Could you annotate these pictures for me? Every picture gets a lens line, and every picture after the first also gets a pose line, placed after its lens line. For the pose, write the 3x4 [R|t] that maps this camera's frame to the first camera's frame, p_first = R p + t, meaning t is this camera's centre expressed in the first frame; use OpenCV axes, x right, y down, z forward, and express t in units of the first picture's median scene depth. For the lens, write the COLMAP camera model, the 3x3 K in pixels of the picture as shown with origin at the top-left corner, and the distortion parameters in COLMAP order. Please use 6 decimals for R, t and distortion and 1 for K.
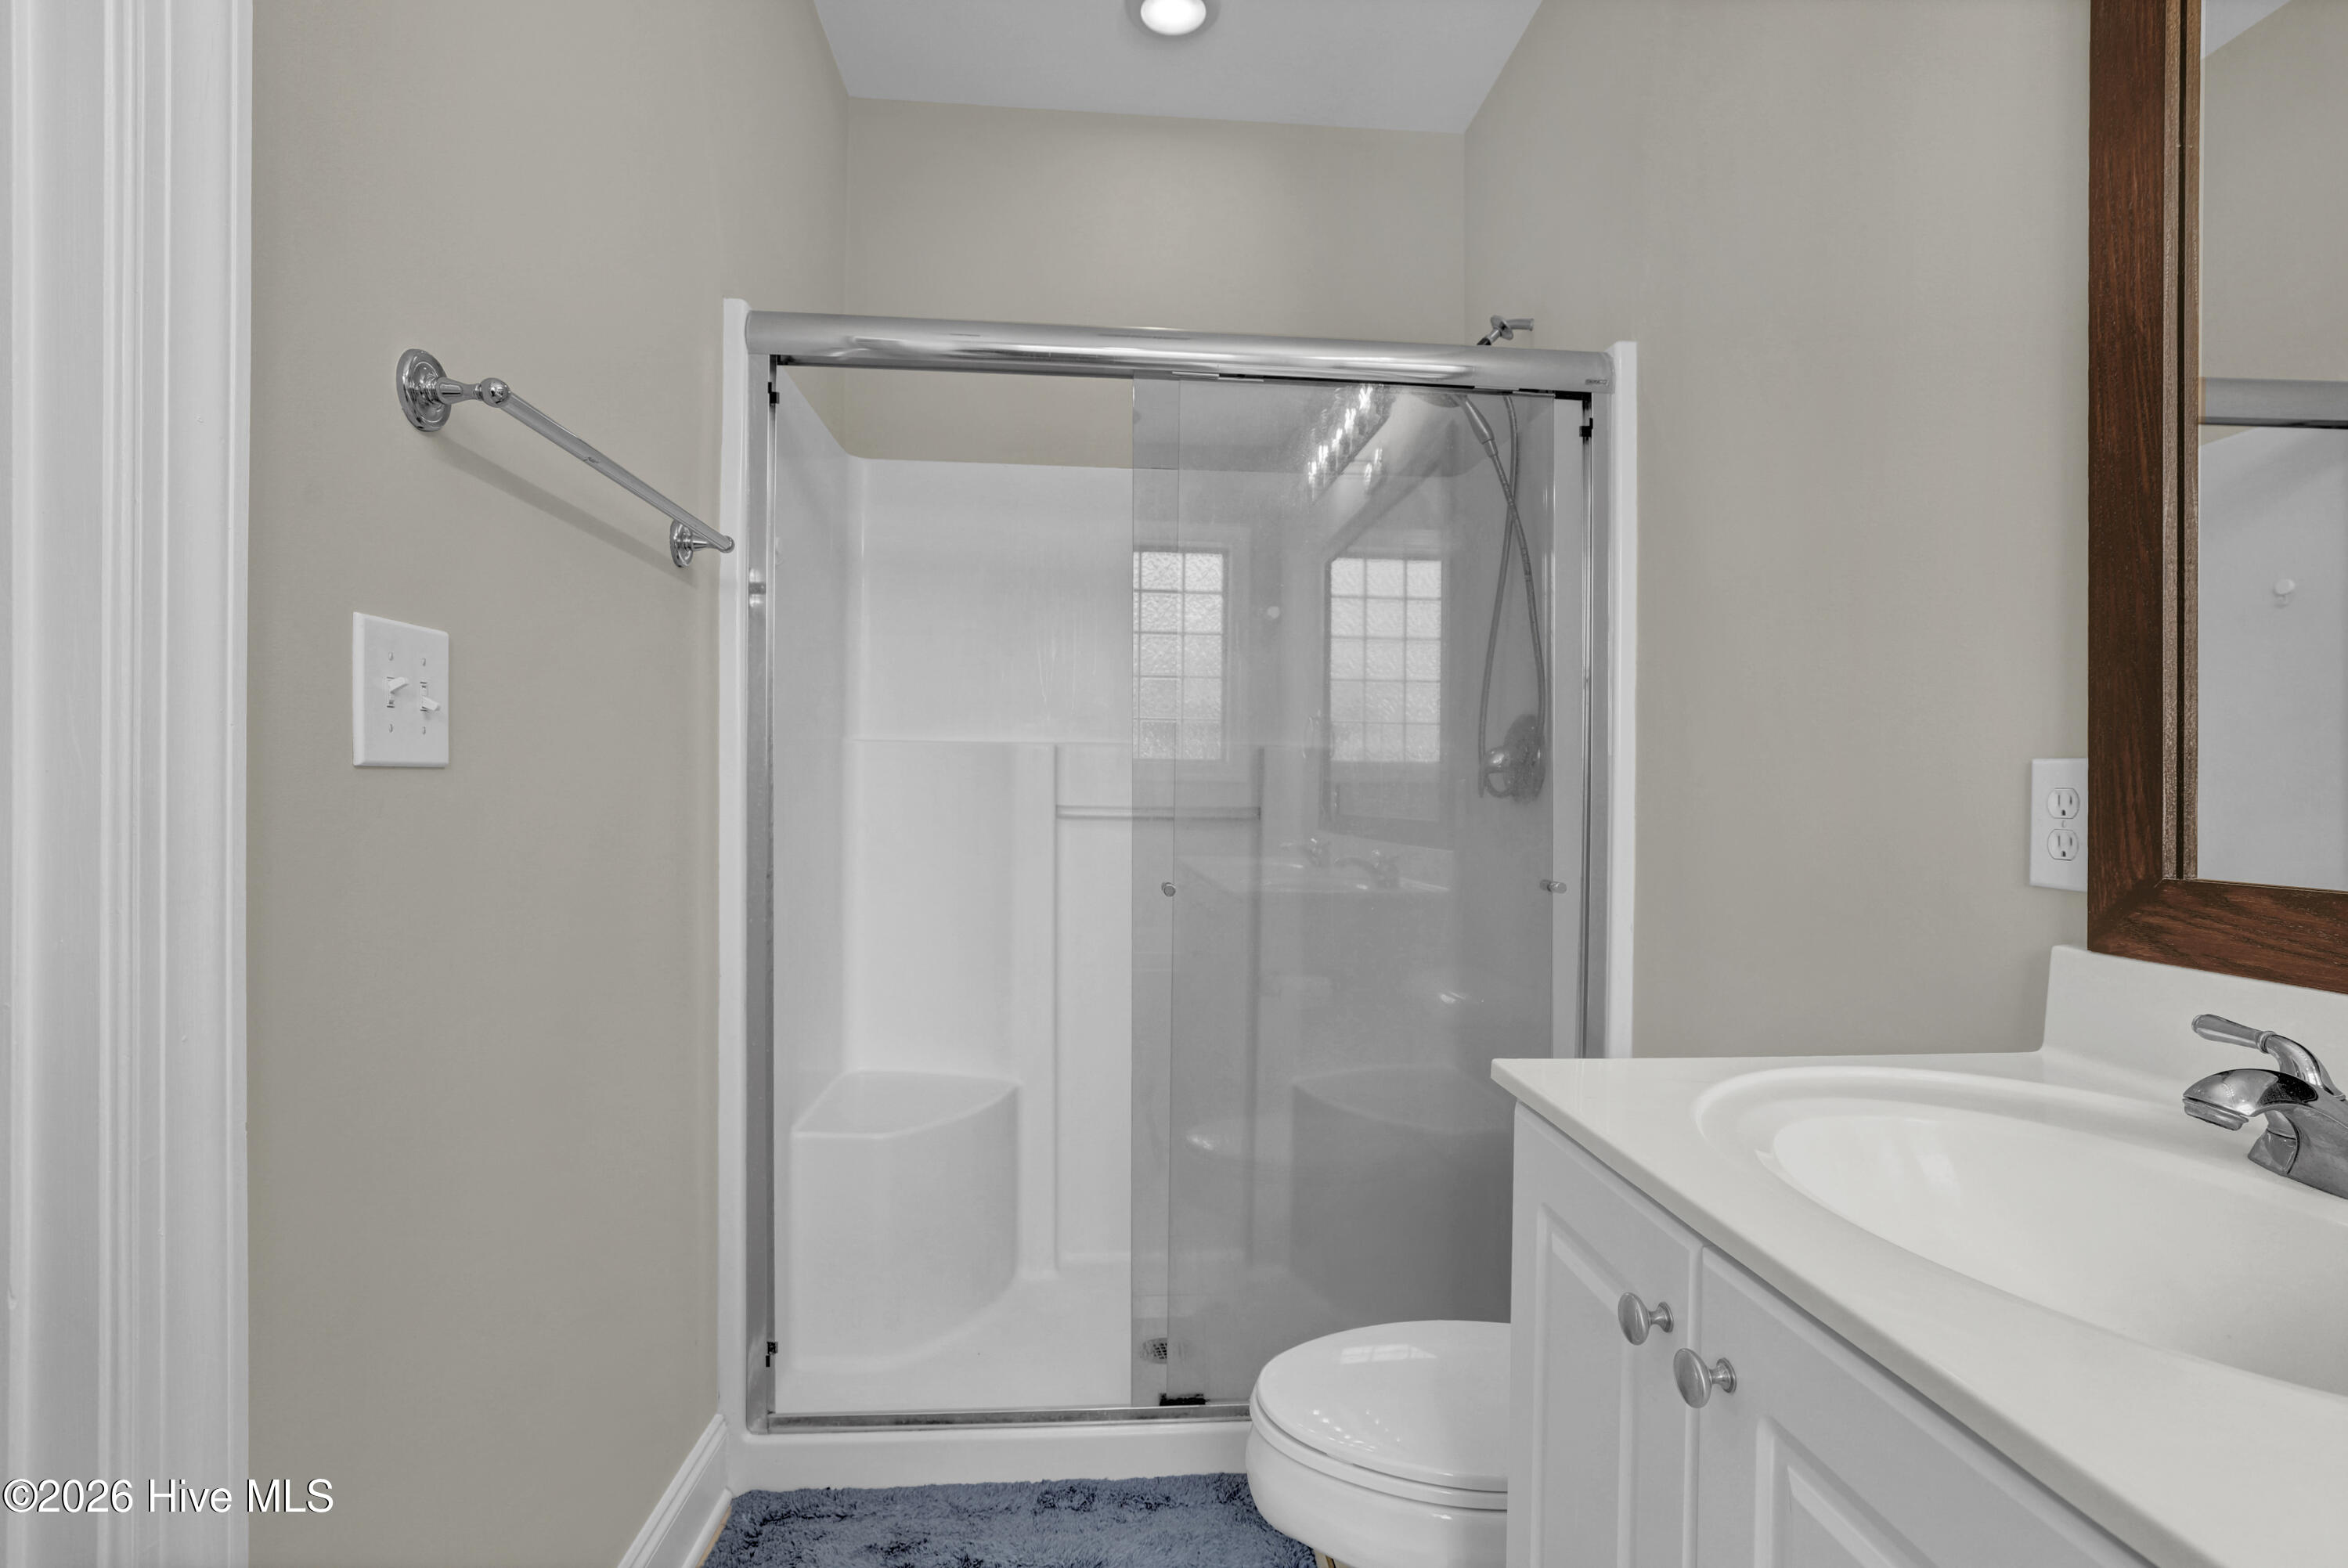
lens RADIAL K [[1059.1, 0, 1174.0], [0, 1059.1, 784.0], [0, 0, 1]] dist [-0.000081, 0.000047]
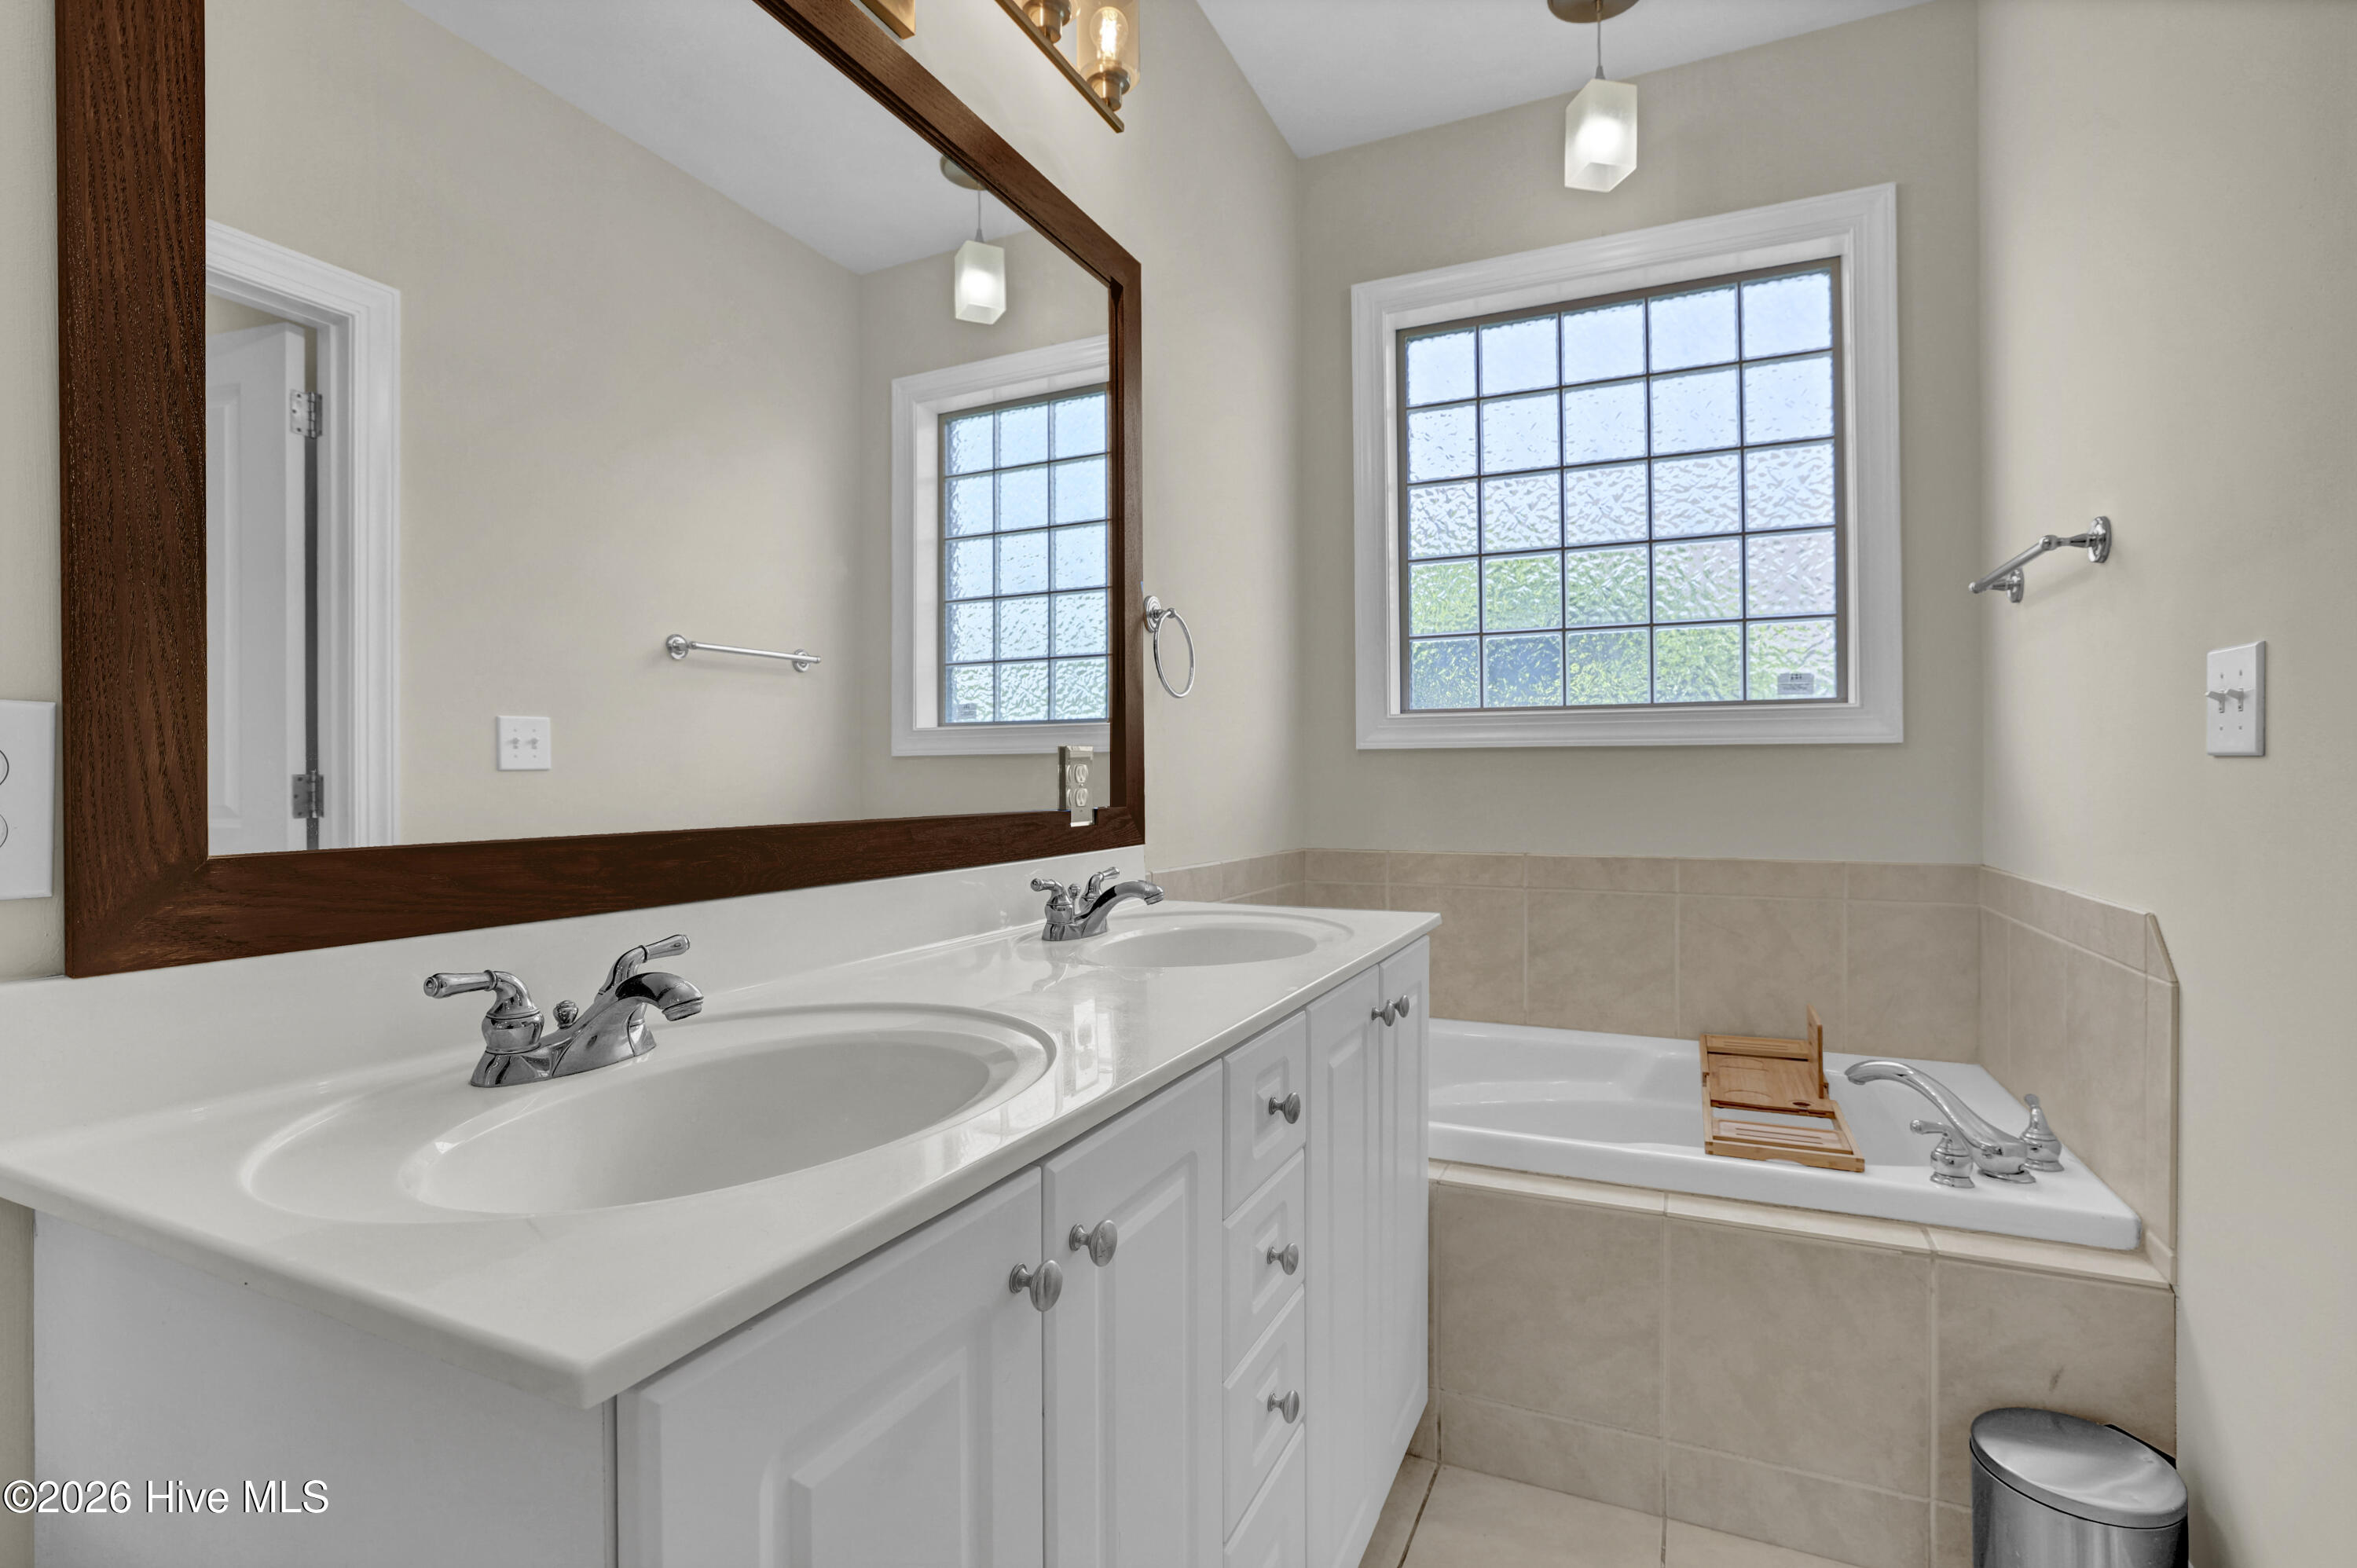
lens RADIAL K [[1063.2, 0, 1178.5], [0, 1063.2, 784.0], [0, 0, 1]] dist [-0.000081, 0.000047]
pose [[-0.890471, -0.020650, 0.454572, -0.107395], [-0.024217, 0.999705, -0.002025, 0.015183], [-0.454396, -0.012812, -0.890708, 1.398473]]
